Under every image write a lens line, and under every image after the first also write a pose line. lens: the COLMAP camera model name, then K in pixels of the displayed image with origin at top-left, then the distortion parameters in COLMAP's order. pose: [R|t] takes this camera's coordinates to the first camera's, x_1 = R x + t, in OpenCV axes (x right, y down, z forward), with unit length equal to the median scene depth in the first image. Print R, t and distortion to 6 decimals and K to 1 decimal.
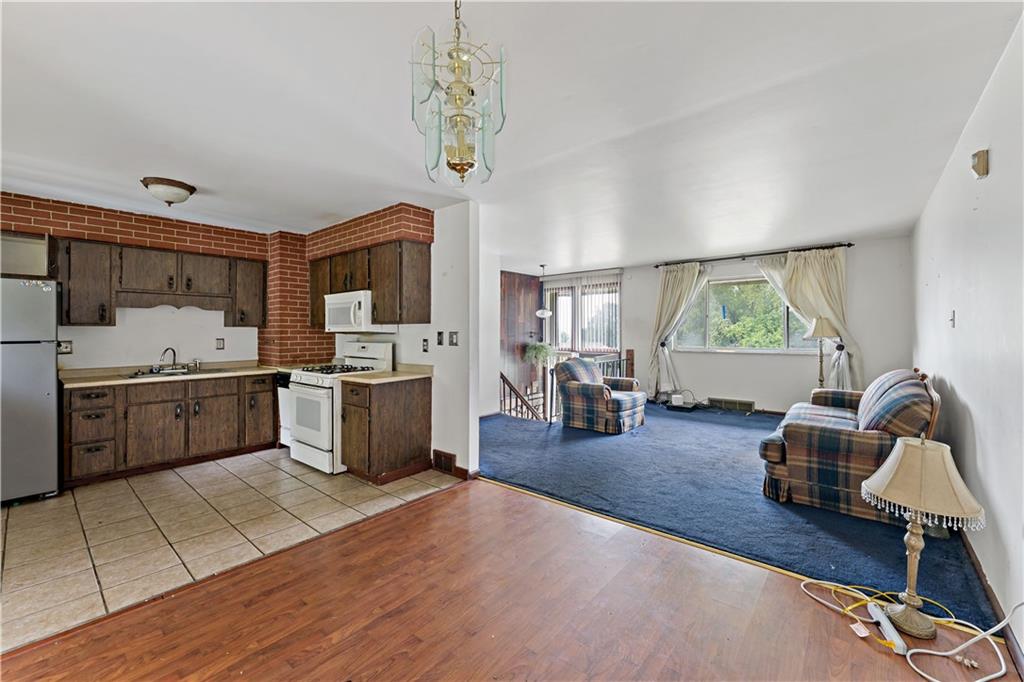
lens RADIAL K [[415.2, 0, 508.9], [0, 415.2, 337.3], [0, 0, 1]] dist [0.000184, 0.000680]
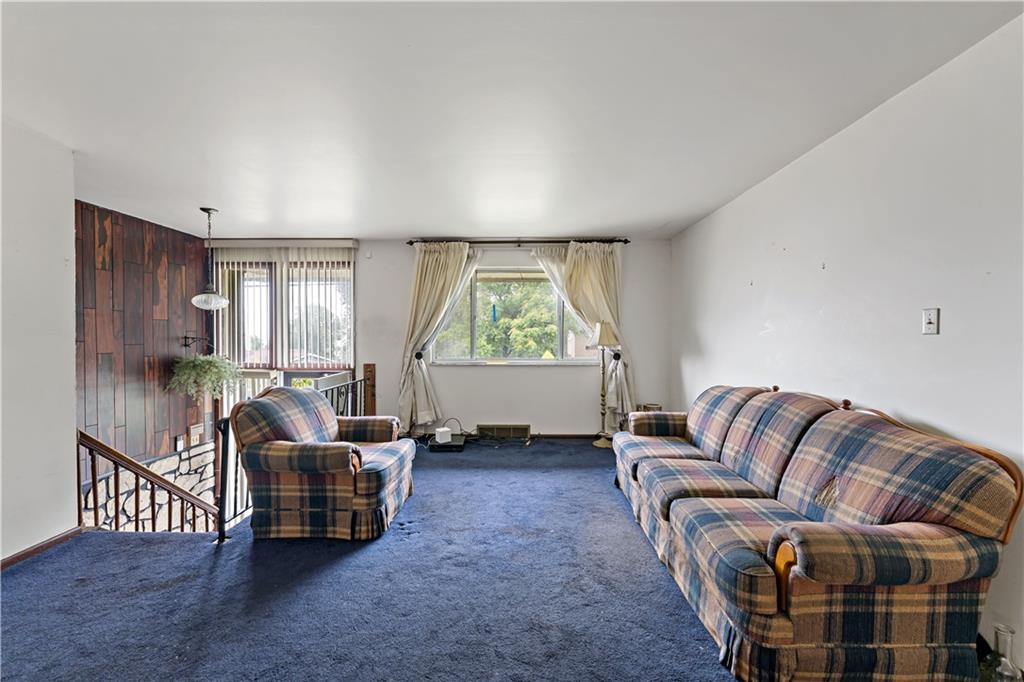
lens RADIAL K [[415.2, 0, 507.8], [0, 415.2, 344.6], [0, 0, 1]] dist [0.000184, 0.000680]
pose [[0.779652, -0.005259, 0.626191, 0.051238], [0.002336, 0.999982, 0.005490, -0.005022], [-0.626208, -0.002817, 0.779651, 0.376183]]
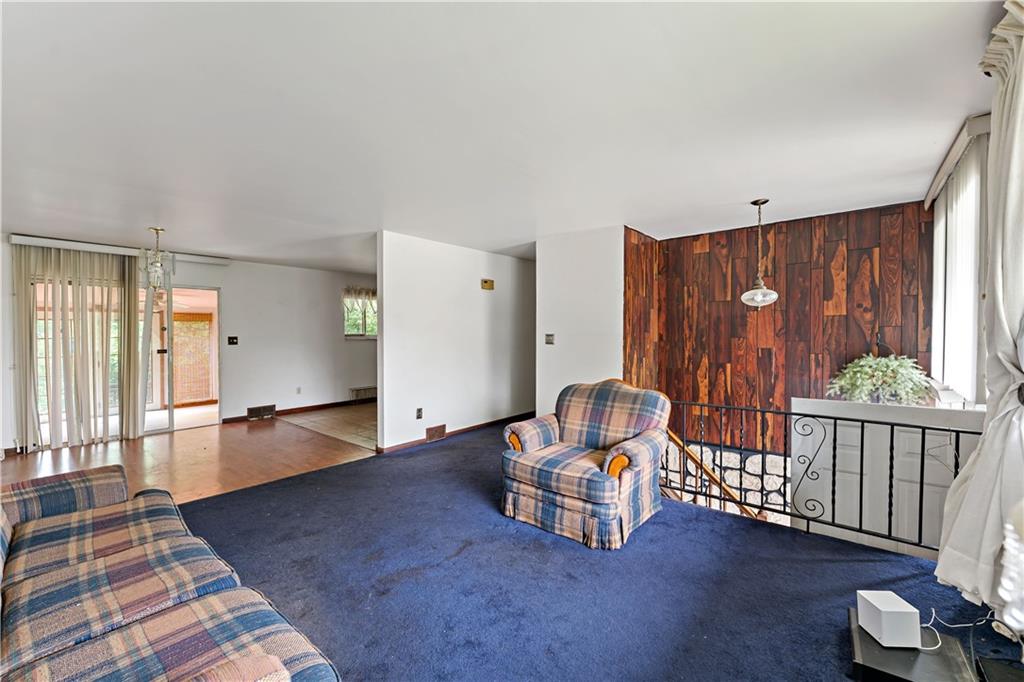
lens RADIAL K [[415.2, 0, 515.7], [0, 415.2, 335.9], [0, 0, 1]] dist [0.000184, 0.000680]
pose [[0.017306, 0.011803, -0.999781, 0.620786], [-0.003926, 0.999923, 0.011737, -0.016968], [0.999843, 0.003723, 0.017351, 0.744031]]
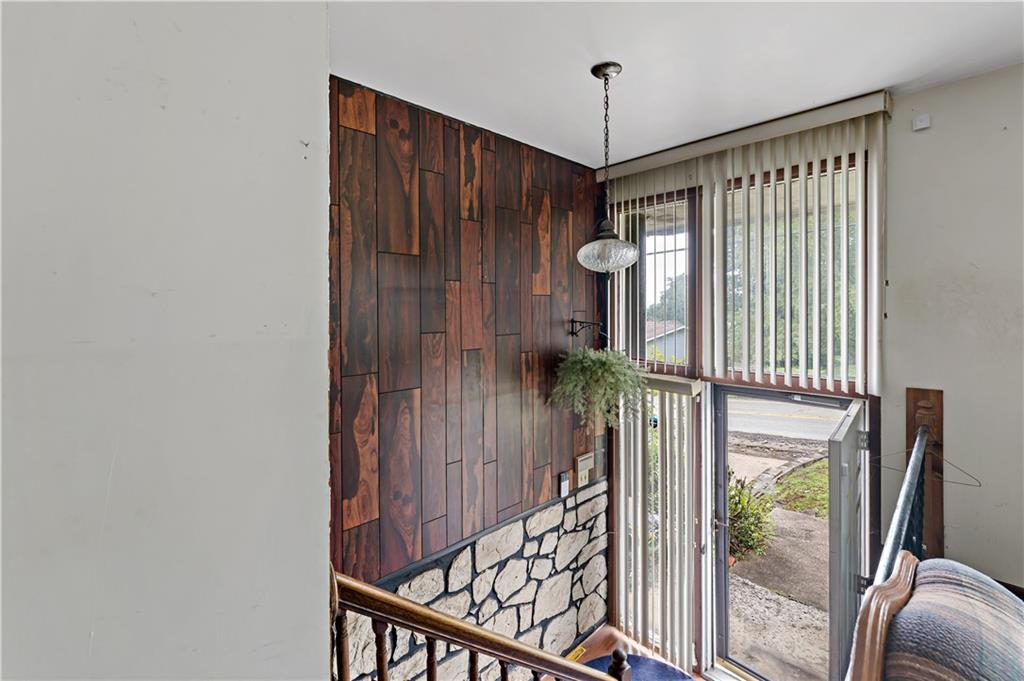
lens RADIAL K [[428.8, 0, 546.9], [0, 428.8, 314.1], [0, 0, 1]] dist [-0.000734, -0.000088]
pose [[0.998176, -0.000460, -0.060376, 0.066261], [0.000629, 0.999996, 0.002777, -0.023157], [0.060375, -0.002810, 0.998172, 0.780382]]
